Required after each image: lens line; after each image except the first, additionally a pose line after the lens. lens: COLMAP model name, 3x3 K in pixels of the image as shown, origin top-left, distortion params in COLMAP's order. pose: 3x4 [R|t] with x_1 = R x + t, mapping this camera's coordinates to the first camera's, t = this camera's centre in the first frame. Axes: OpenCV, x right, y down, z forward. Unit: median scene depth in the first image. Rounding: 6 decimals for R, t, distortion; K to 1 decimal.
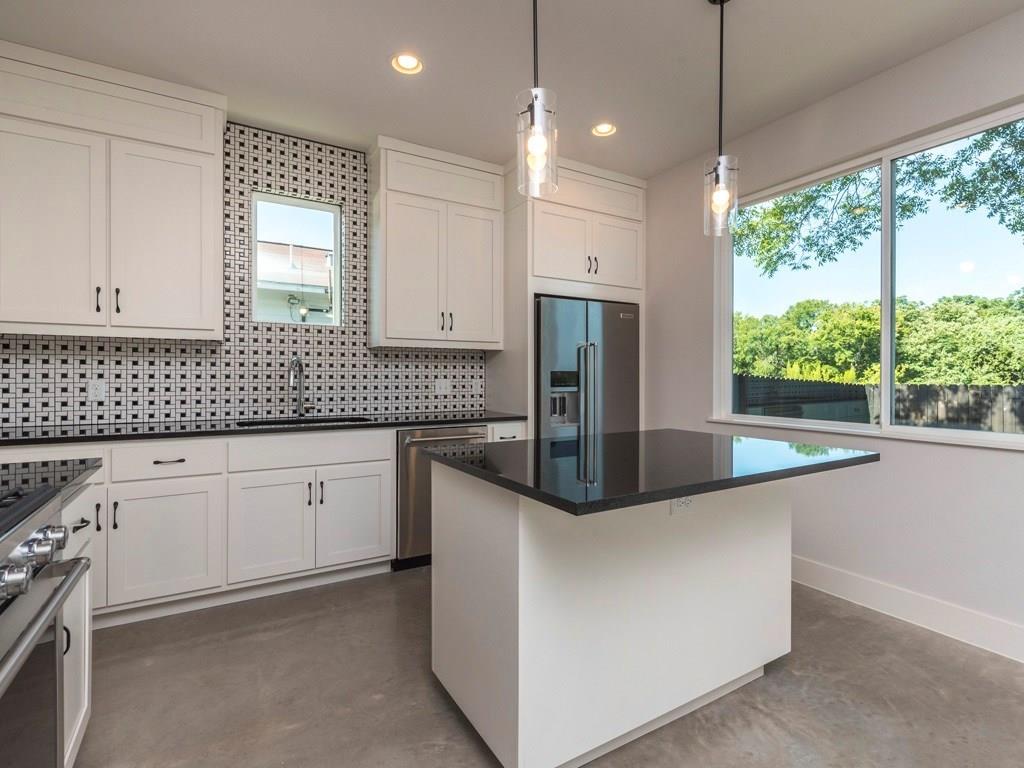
lens RADIAL K [[511.5, 0, 517.5], [0, 511.5, 379.3], [0, 0, 1]] dist [0.005483, -0.000414]
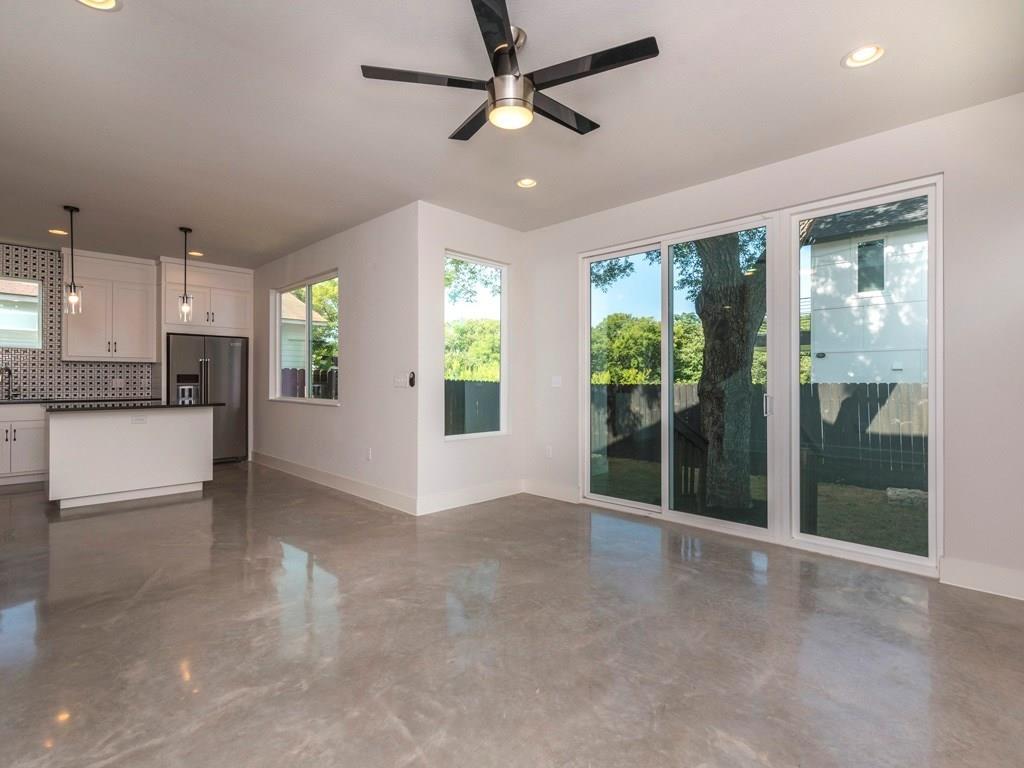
lens RADIAL K [[511.5, 0, 516.3], [0, 511.5, 381.4], [0, 0, 1]] dist [0.005483, -0.000414]
pose [[0.968895, 0.000625, 0.247471, 0.746394], [-0.000697, 1.000000, 0.000205, 0.007825], [-0.247470, -0.000371, 0.968895, -1.046169]]
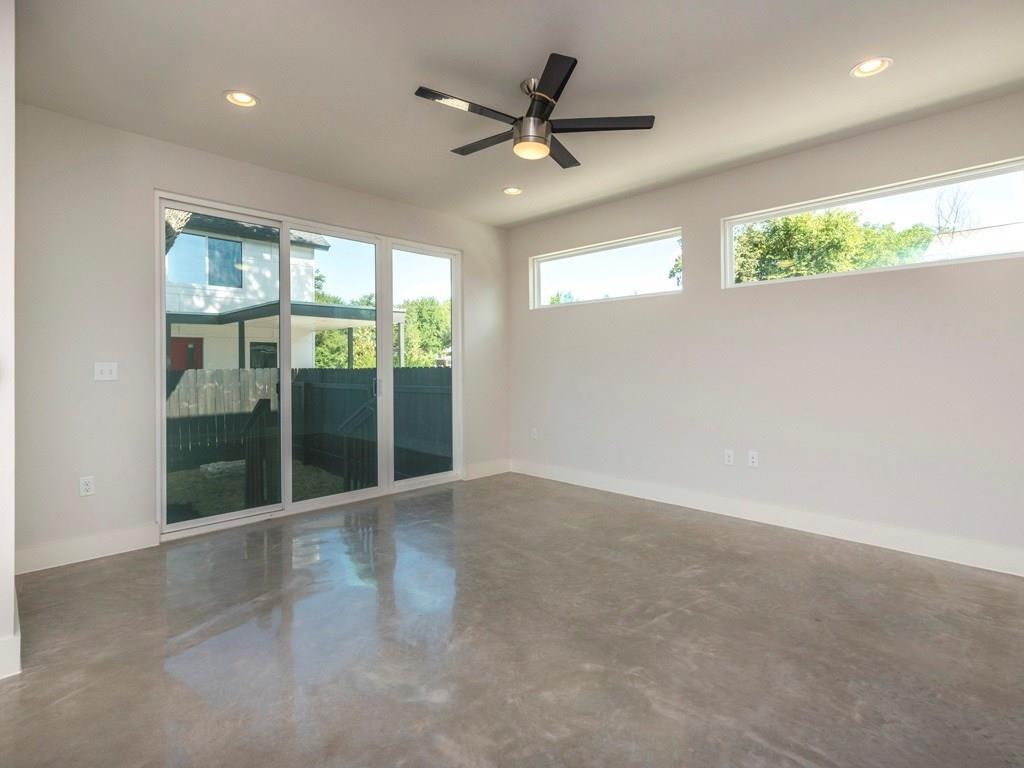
lens RADIAL K [[511.5, 0, 516.3], [0, 511.5, 375.6], [0, 0, 1]] dist [0.005483, -0.000414]
pose [[-0.252869, -0.016843, 0.967354, 0.182870], [0.002640, 0.999833, 0.018099, 0.001870], [-0.967497, 0.007130, -0.252782, -0.228599]]
